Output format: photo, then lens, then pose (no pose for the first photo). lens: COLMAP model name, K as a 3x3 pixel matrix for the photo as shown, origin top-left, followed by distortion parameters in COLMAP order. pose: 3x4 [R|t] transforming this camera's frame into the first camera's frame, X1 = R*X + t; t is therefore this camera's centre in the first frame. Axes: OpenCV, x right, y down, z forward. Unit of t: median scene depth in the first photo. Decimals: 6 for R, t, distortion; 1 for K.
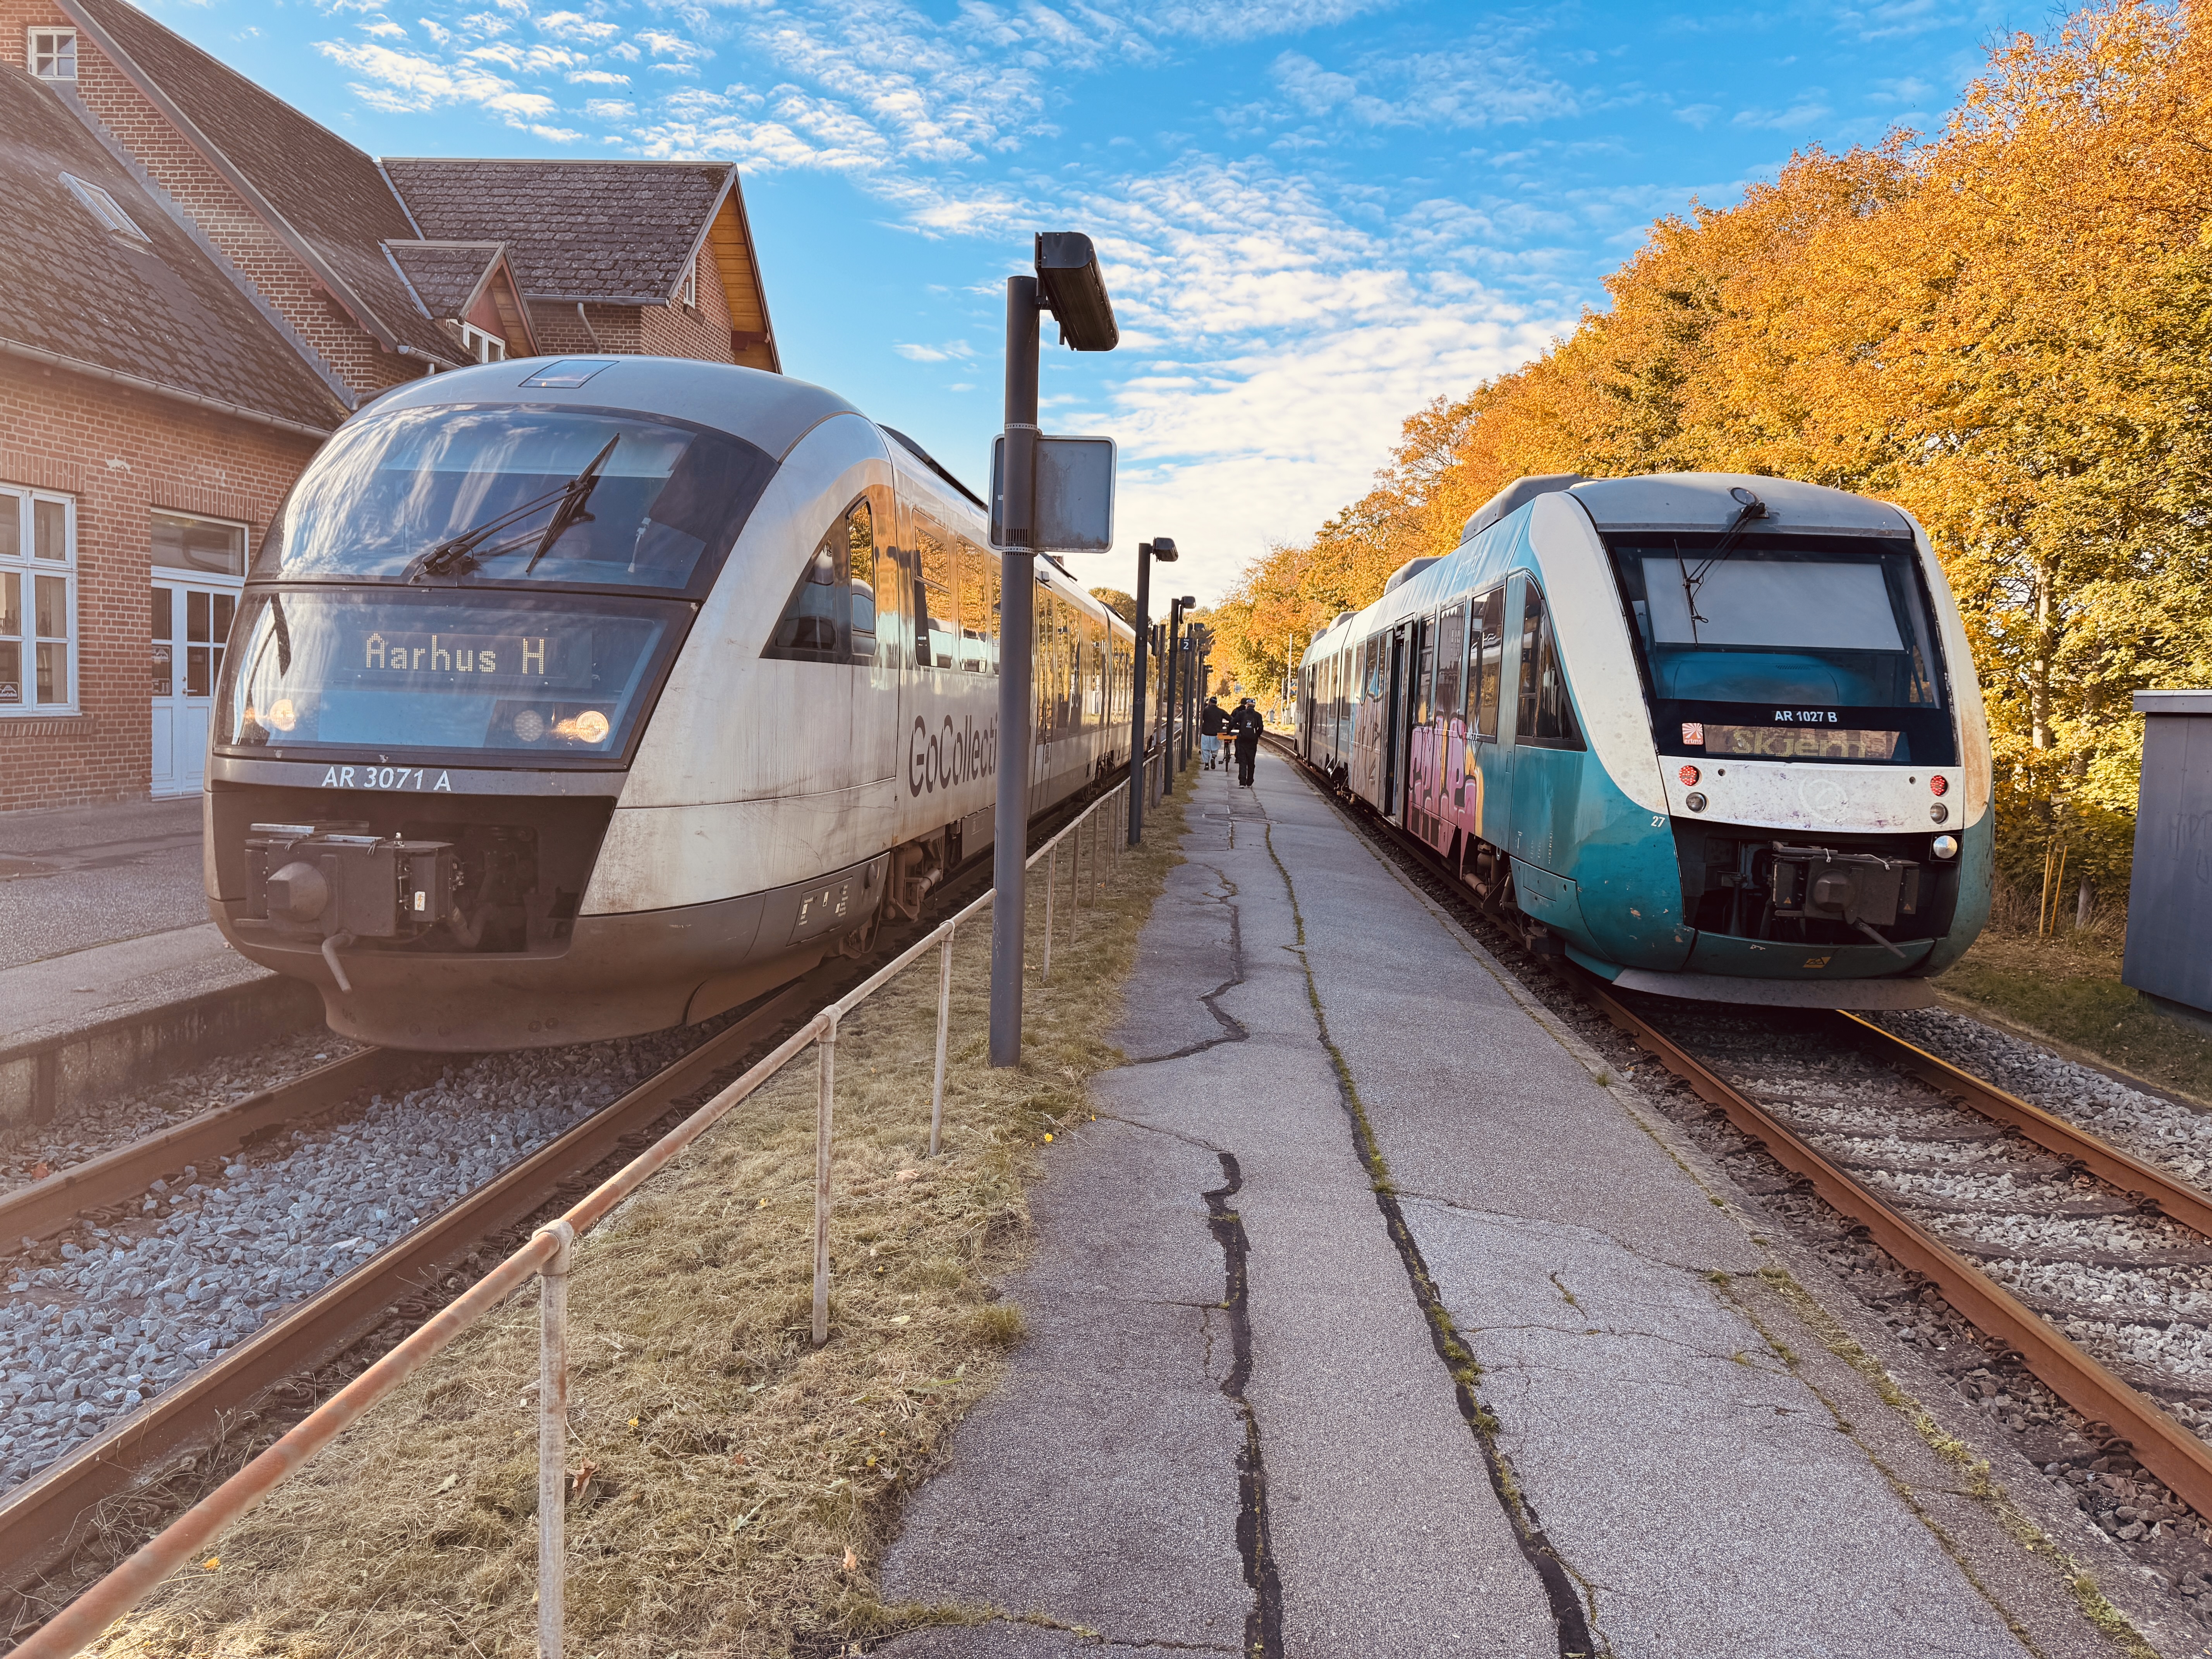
lens RADIAL K [[1546.7, 0, 1119.4], [0, 1546.7, 823.2], [0, 0, 1]] dist [0.034238, -0.005125]
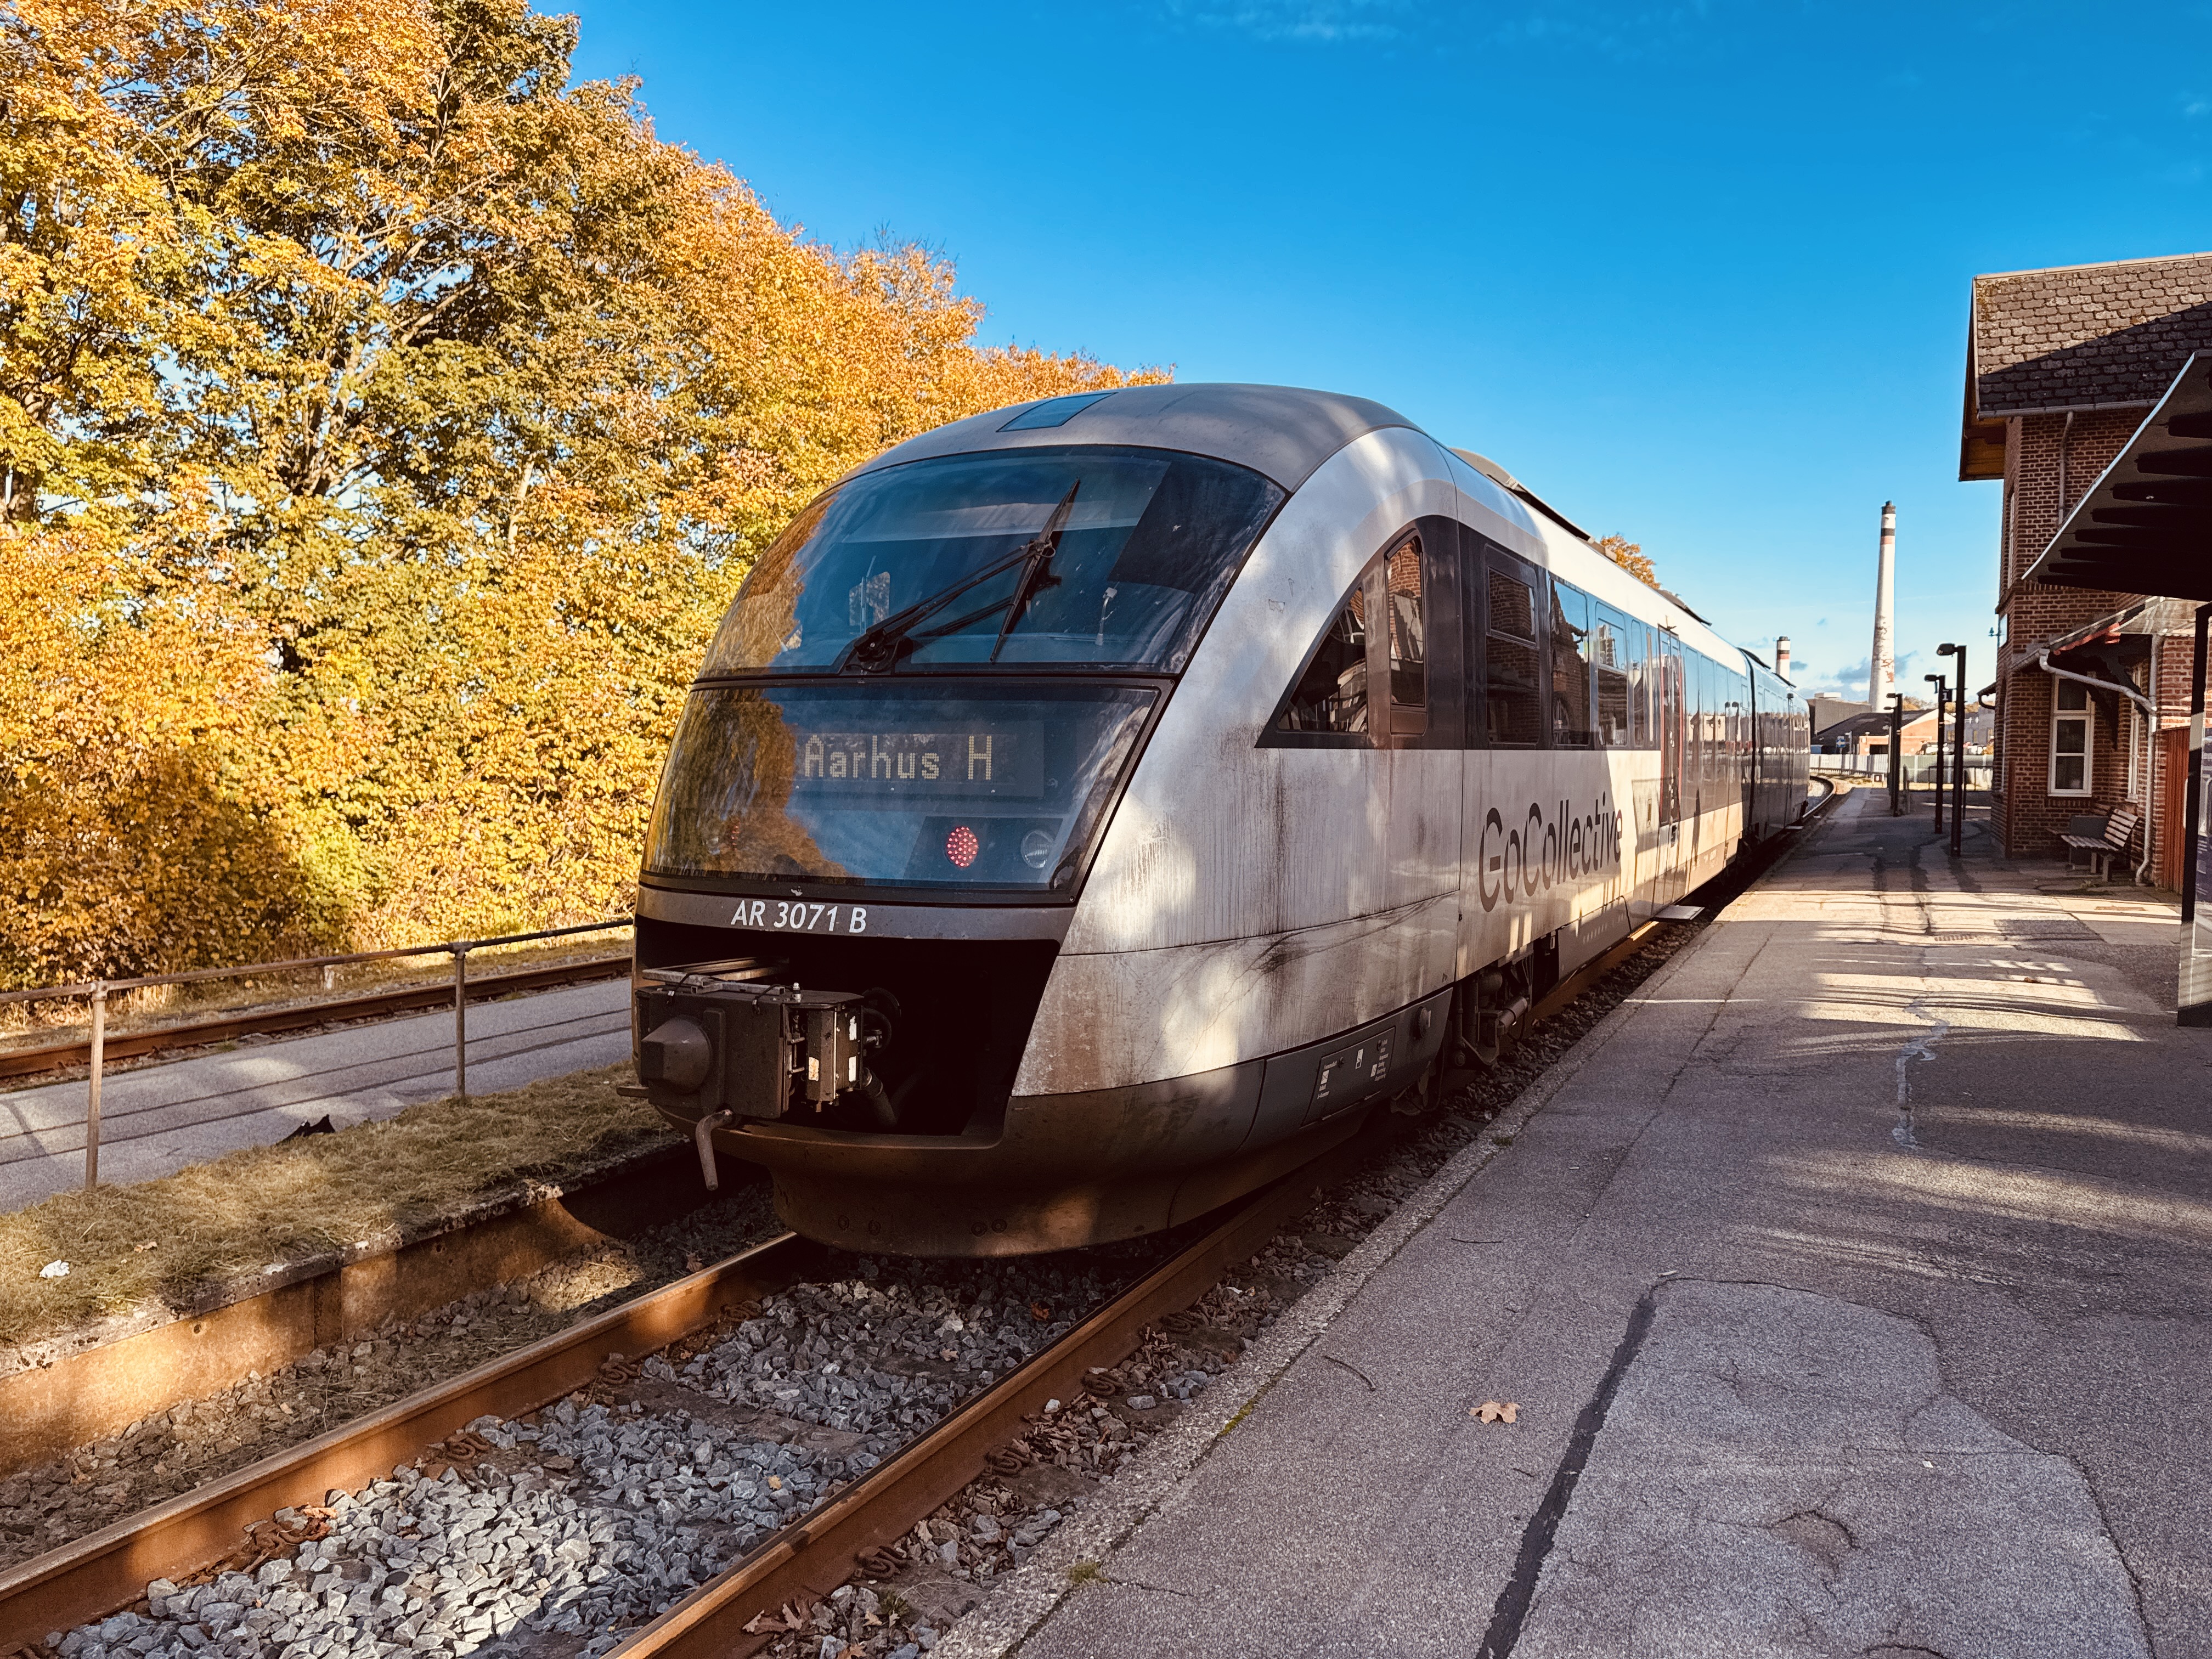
lens RADIAL K [[1575.0, 0, 1130.1], [0, 1575.0, 833.3], [0, 0, 1]] dist [0.113546, -0.170452]
pose [[0.929811, -0.010076, -0.367900, -0.008152], [-0.003348, 0.999352, -0.035832, -0.039166], [0.368023, 0.034549, 0.929175, 0.273268]]
